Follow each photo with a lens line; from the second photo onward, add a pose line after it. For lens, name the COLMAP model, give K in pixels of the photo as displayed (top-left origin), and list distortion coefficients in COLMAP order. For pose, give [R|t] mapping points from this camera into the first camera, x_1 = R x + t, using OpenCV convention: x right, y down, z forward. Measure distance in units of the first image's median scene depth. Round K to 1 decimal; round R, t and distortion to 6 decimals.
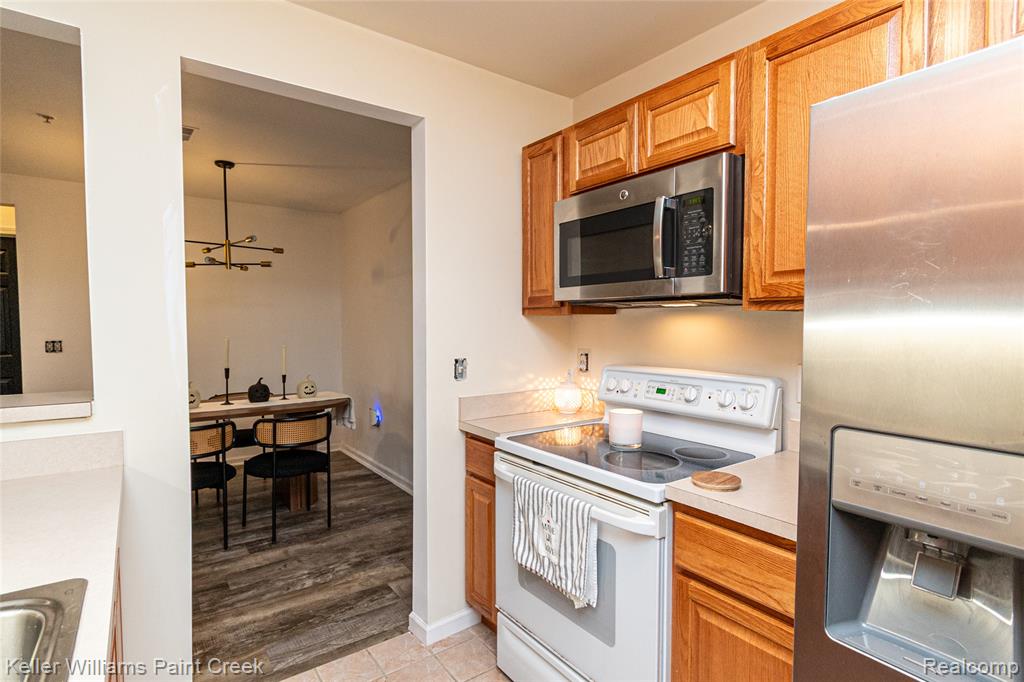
lens RADIAL K [[511.1, 0, 510.0], [0, 511.1, 340.5], [0, 0, 1]] dist [0.004628, 0.000898]
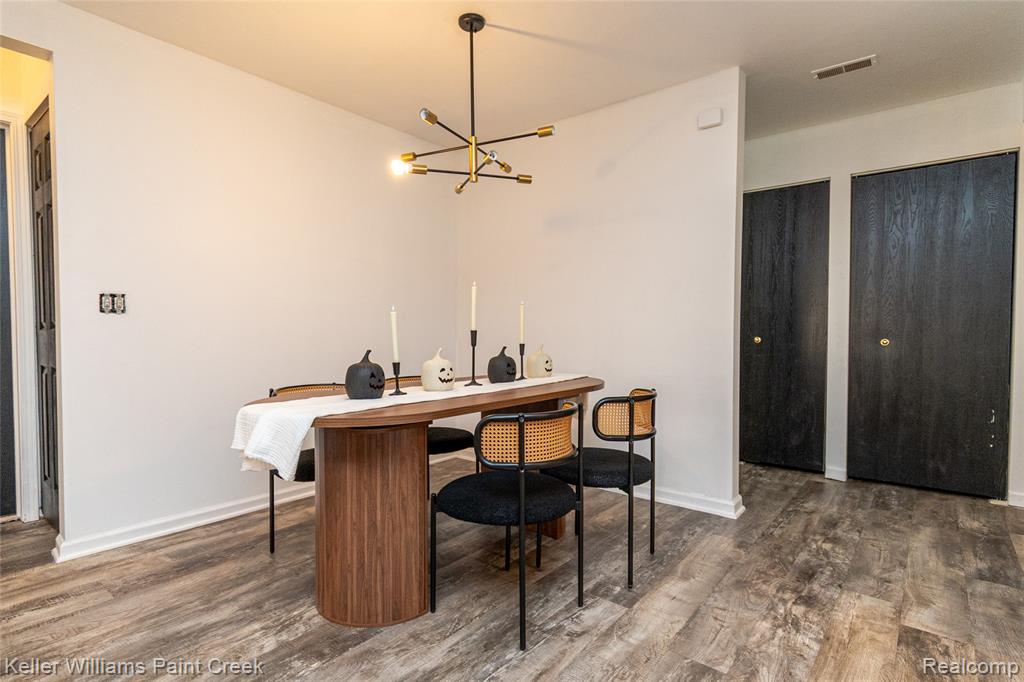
lens RADIAL K [[511.1, 0, 512.8], [0, 511.1, 340.6], [0, 0, 1]] dist [0.004628, 0.000898]
pose [[0.964502, -0.005977, 0.264007, -0.676309], [0.010651, 0.999811, -0.016277, 0.077717], [-0.263859, 0.018511, 0.964383, 0.349869]]
